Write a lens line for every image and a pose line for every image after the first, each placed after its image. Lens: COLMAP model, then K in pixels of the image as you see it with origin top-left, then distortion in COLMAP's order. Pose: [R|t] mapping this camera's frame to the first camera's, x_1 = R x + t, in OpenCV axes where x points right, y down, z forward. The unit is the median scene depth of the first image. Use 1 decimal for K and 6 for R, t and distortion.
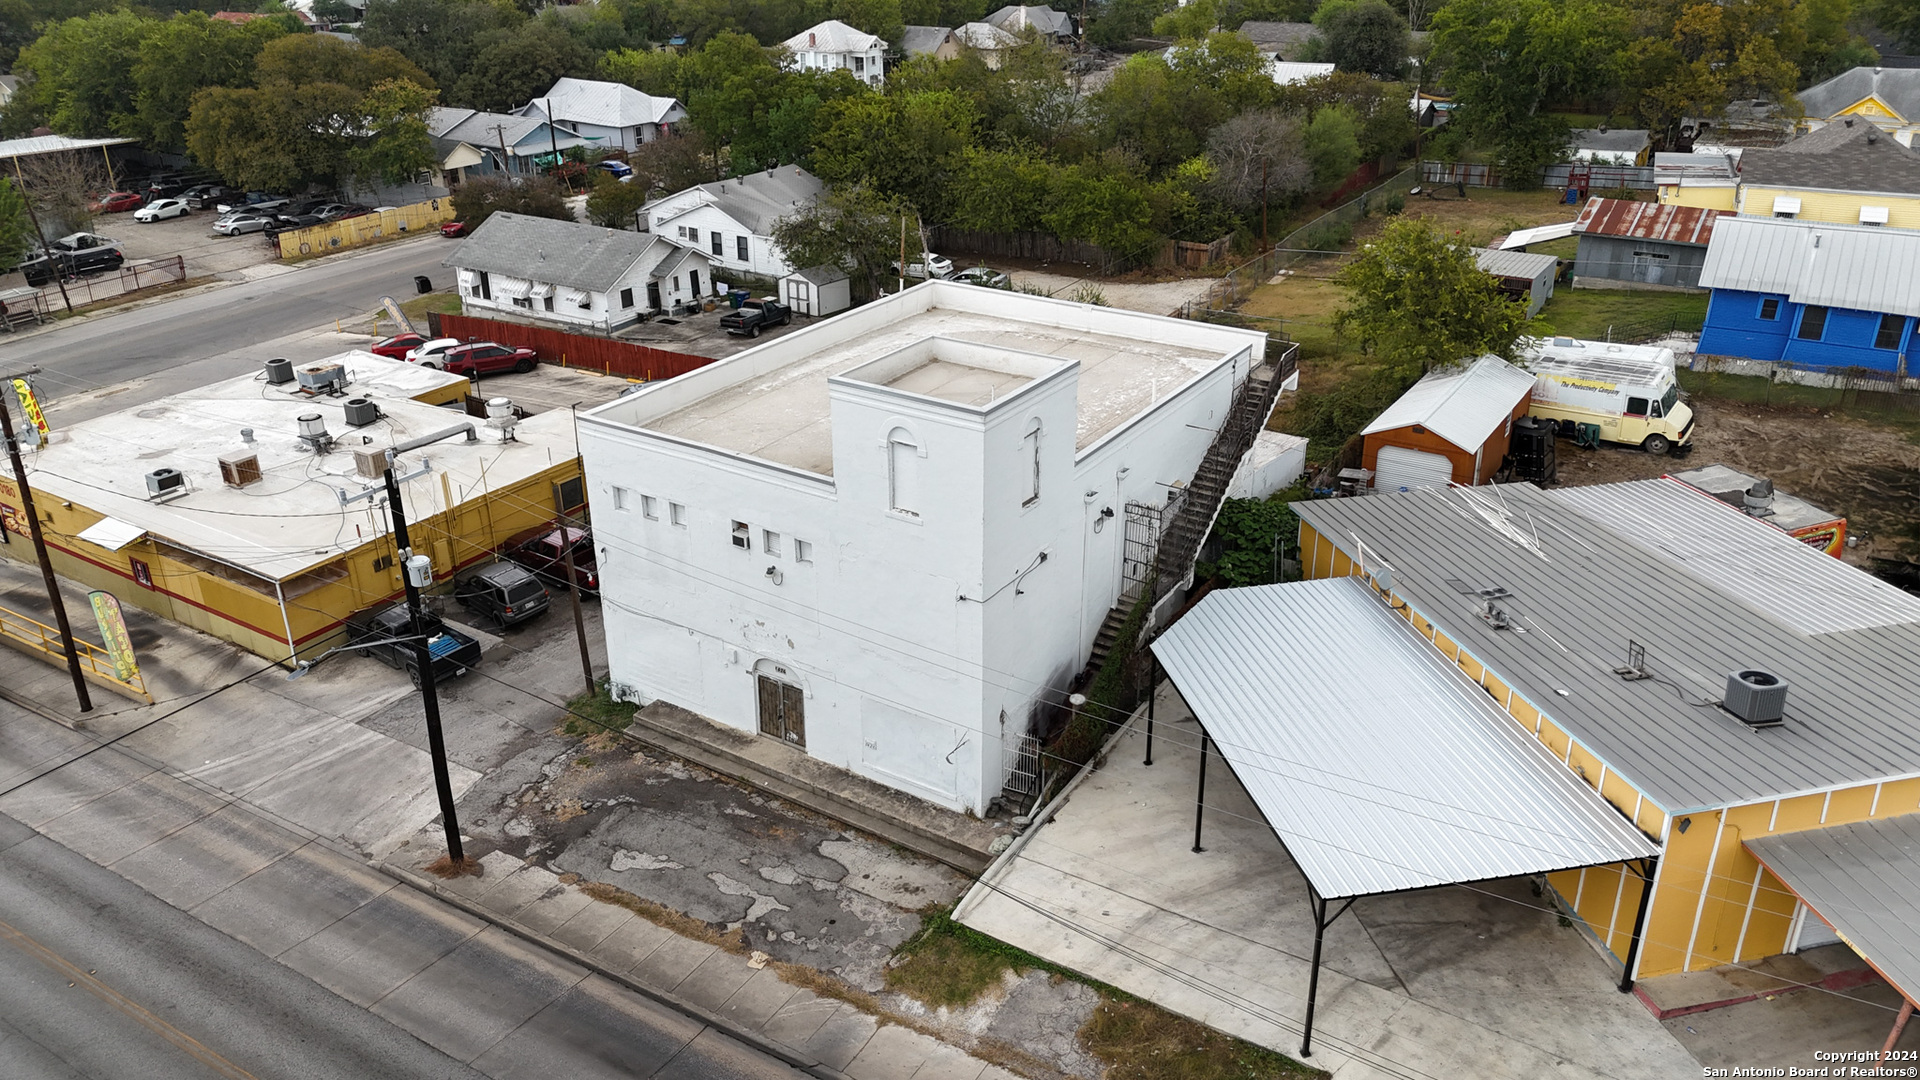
lens RADIAL K [[1410.2, 0, 964.2], [0, 1410.2, 537.6], [0, 0, 1]] dist [0.086032, -0.097861]
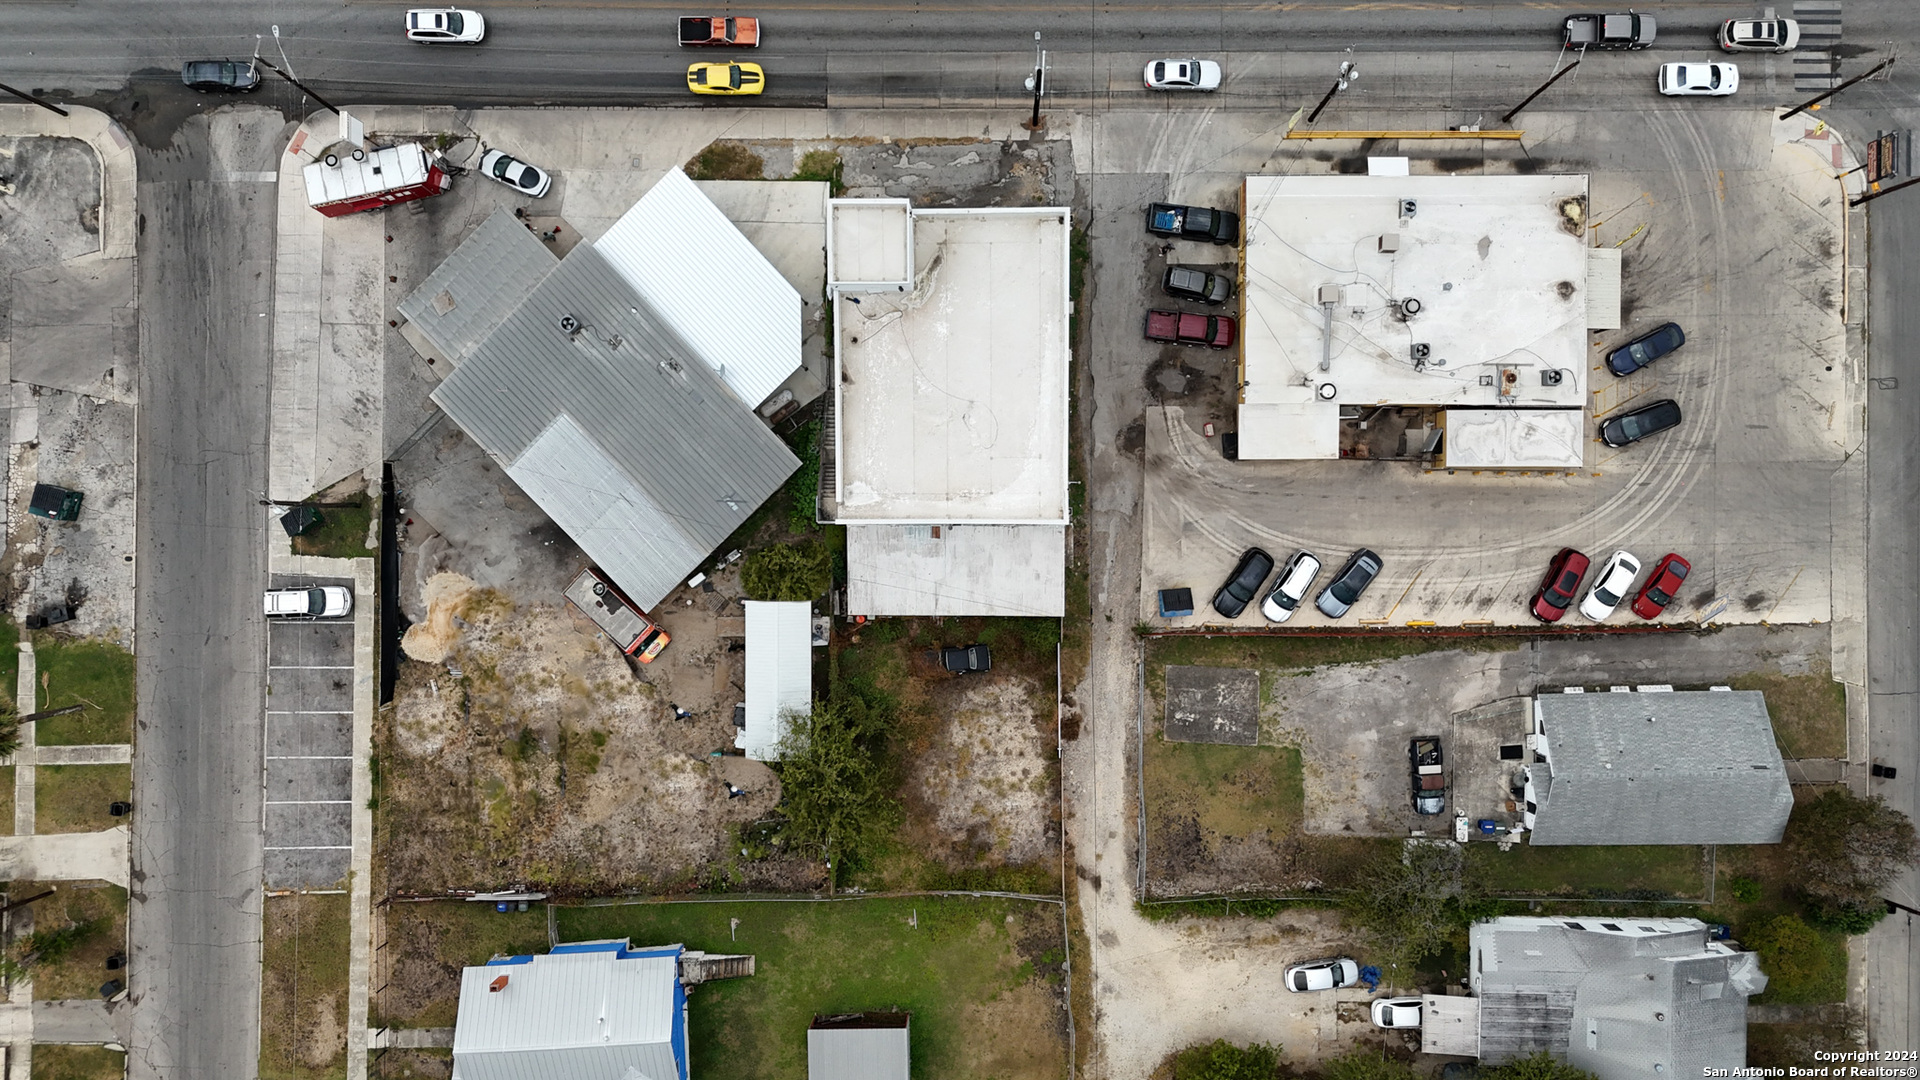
lens RADIAL K [[1399.6, 0, 967.6], [0, 1399.6, 540.9], [0, 0, 1]] dist [0.190877, -0.483042]
pose [[-0.842374, 0.537750, 0.035094, 0.034434], [-0.197090, -0.368039, 0.908682, -2.083162], [0.501559, 0.758533, 0.416012, 0.455399]]
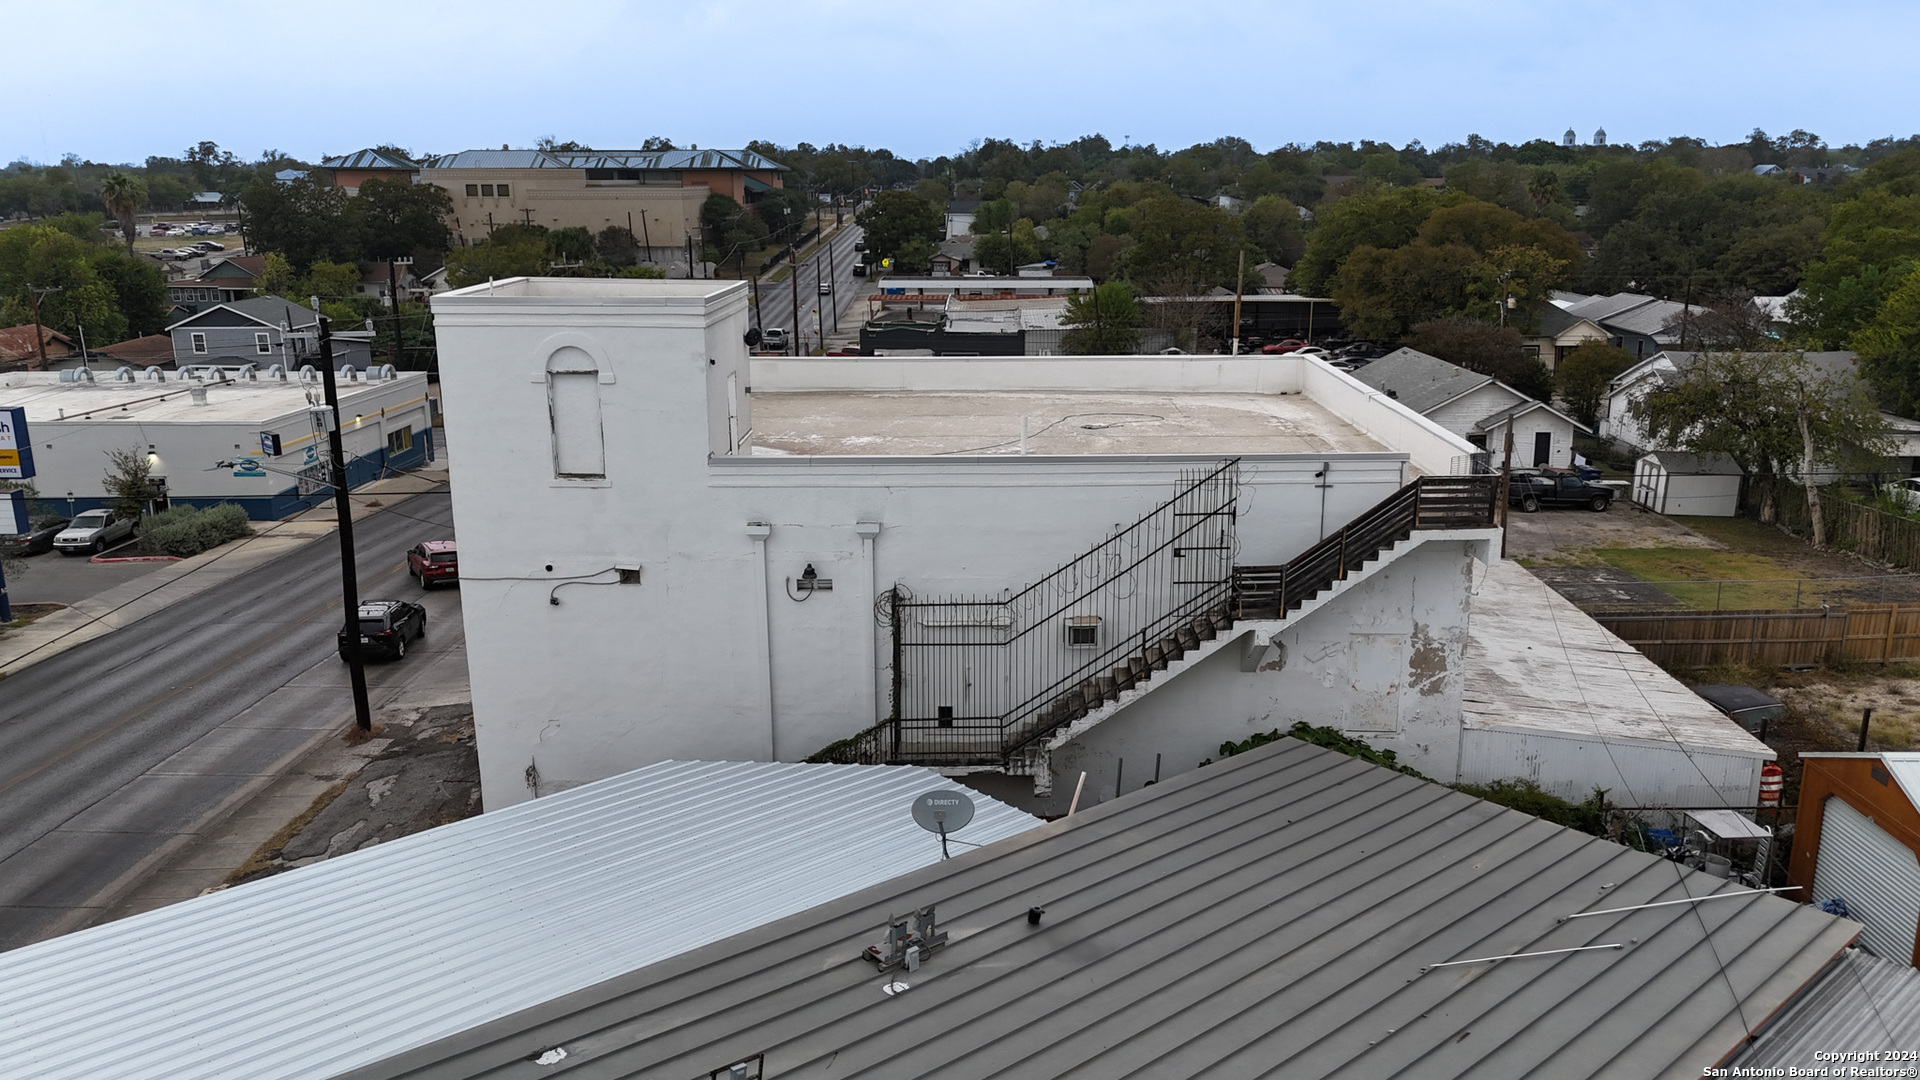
lens RADIAL K [[1410.2, 0, 964.2], [0, 1410.2, 537.6], [0, 0, 1]] dist [0.086032, -0.097861]
pose [[0.527147, 0.210825, -0.823206, 0.650600], [-0.353188, 0.935456, 0.013406, -0.064877], [0.772900, 0.283680, 0.567584, 0.677555]]
